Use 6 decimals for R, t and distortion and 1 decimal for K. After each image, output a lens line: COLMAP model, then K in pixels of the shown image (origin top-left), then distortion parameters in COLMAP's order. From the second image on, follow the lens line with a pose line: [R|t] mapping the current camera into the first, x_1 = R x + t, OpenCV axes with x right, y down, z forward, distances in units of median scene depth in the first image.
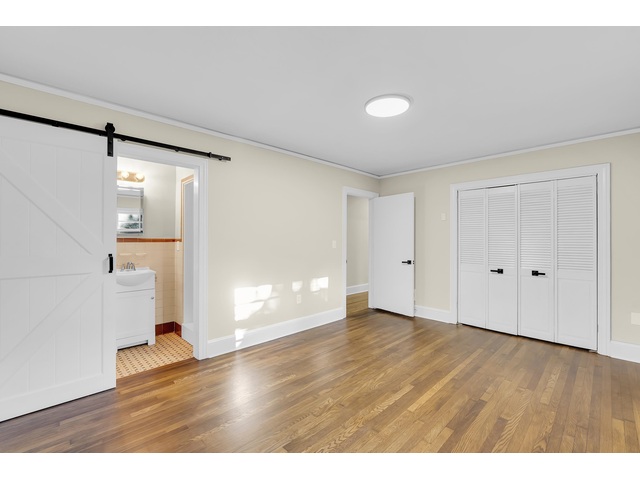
lens RADIAL K [[277.3, 0, 320.0], [0, 277.3, 240.0], [0, 0, 1]] dist [-0.008918, 0.000245]
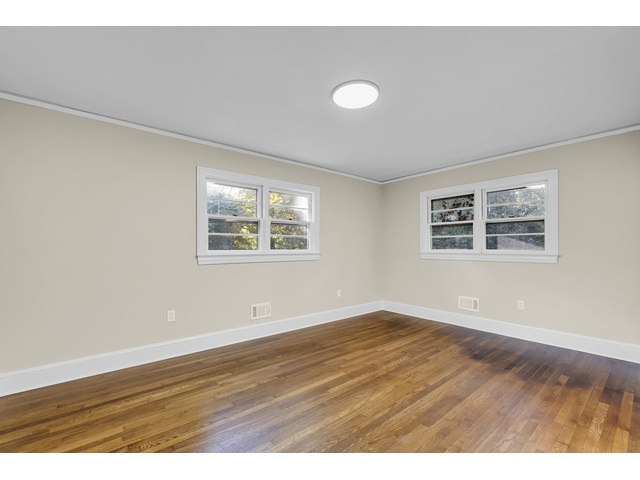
lens RADIAL K [[277.3, 0, 320.0], [0, 277.3, 240.0], [0, 0, 1]] dist [-0.008918, 0.000245]
pose [[-0.997177, 0.002396, 0.075051, 0.303345], [0.000131, 0.999545, -0.030171, 0.038036], [-0.075089, -0.030076, -0.996723, 2.042337]]
